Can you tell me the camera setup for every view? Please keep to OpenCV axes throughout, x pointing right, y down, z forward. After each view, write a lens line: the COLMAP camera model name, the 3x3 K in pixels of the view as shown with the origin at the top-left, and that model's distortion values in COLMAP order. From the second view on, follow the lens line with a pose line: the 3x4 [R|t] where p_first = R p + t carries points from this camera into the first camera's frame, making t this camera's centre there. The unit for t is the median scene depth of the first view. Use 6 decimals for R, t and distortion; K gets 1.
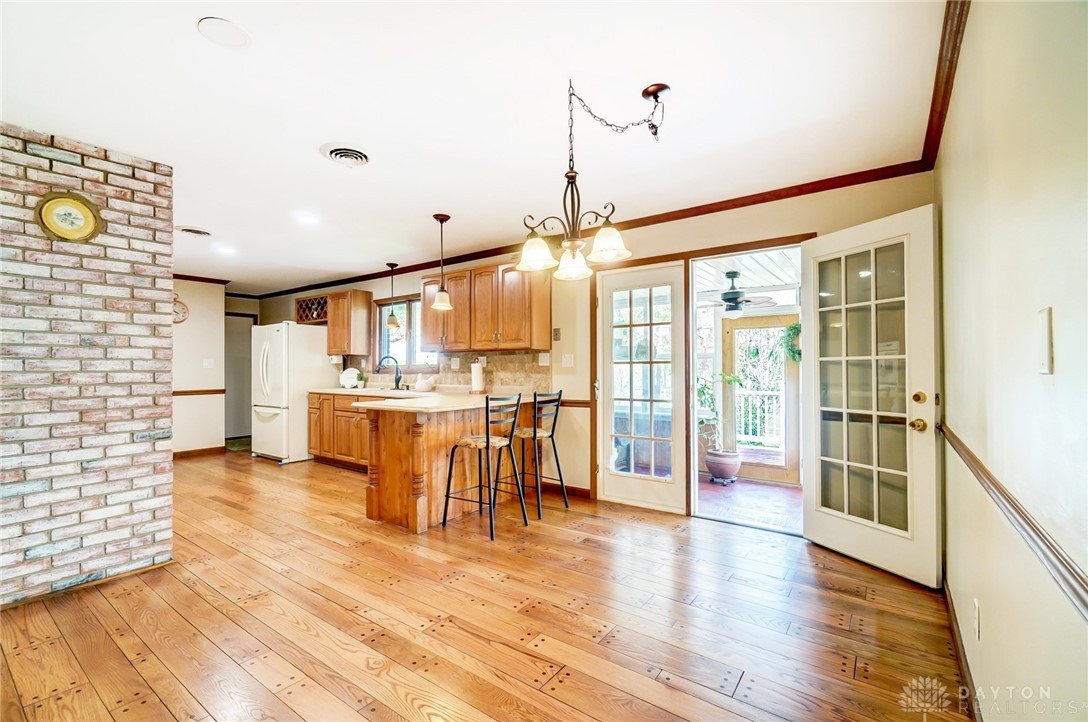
lens RADIAL K [[482.6, 0, 550.4], [0, 482.6, 370.9], [0, 0, 1]] dist [-0.007243, 0.000054]
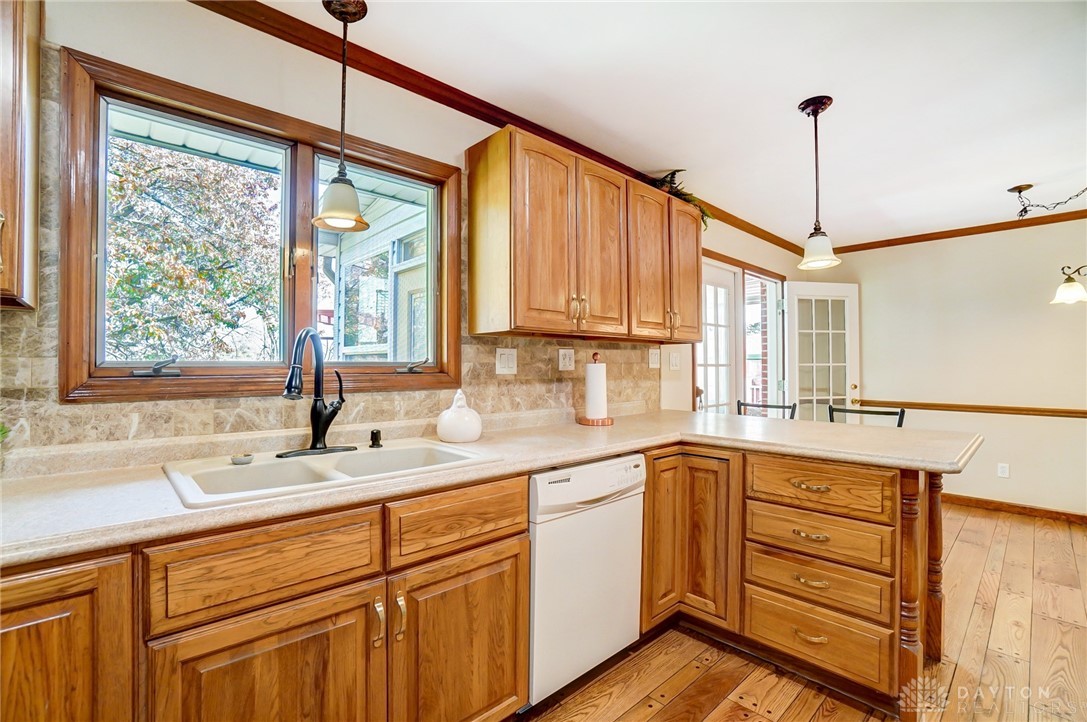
lens RADIAL K [[482.2, 0, 578.1], [0, 482.2, 367.4], [0, 0, 1]] dist [-0.007243, 0.000054]
pose [[0.163434, -0.004823, 0.986542, -0.528846], [-0.007199, 0.999956, 0.006081, -0.011714], [-0.986528, -0.008096, 0.163392, 0.756315]]
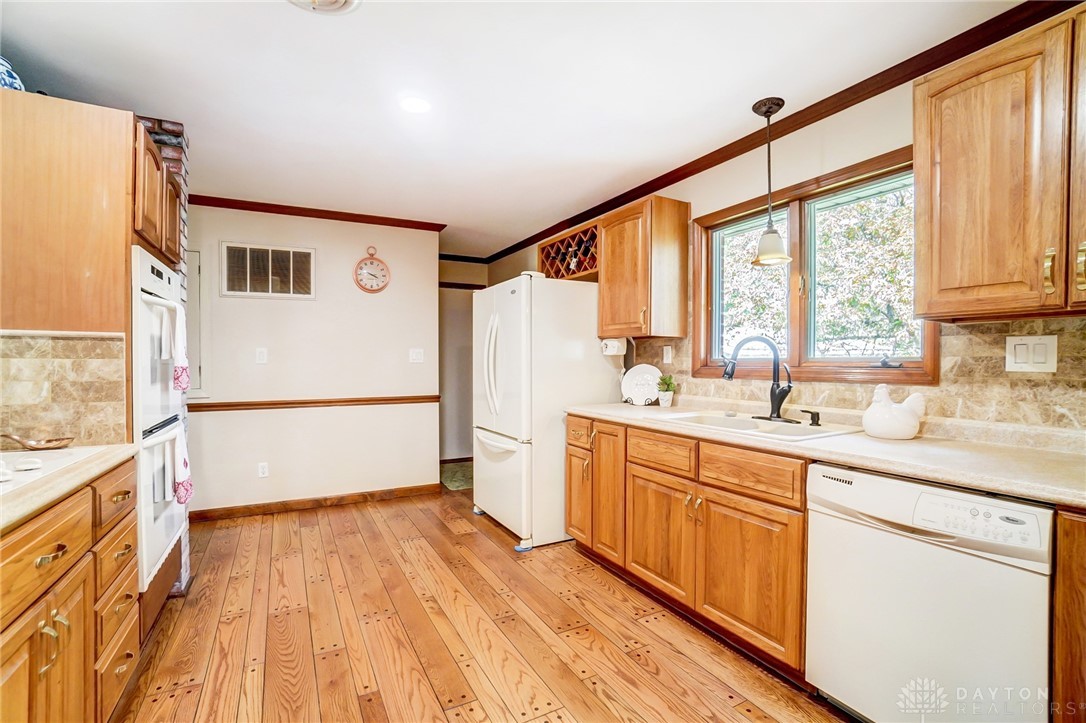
lens RADIAL K [[481.8, 0, 538.4], [0, 481.8, 364.1], [0, 0, 1]] dist [-0.007243, 0.000054]
pose [[0.906015, 0.002750, -0.423237, -0.306588], [0.000293, 0.999975, 0.007126, -0.010163], [0.423246, -0.006580, 0.905991, 0.515205]]
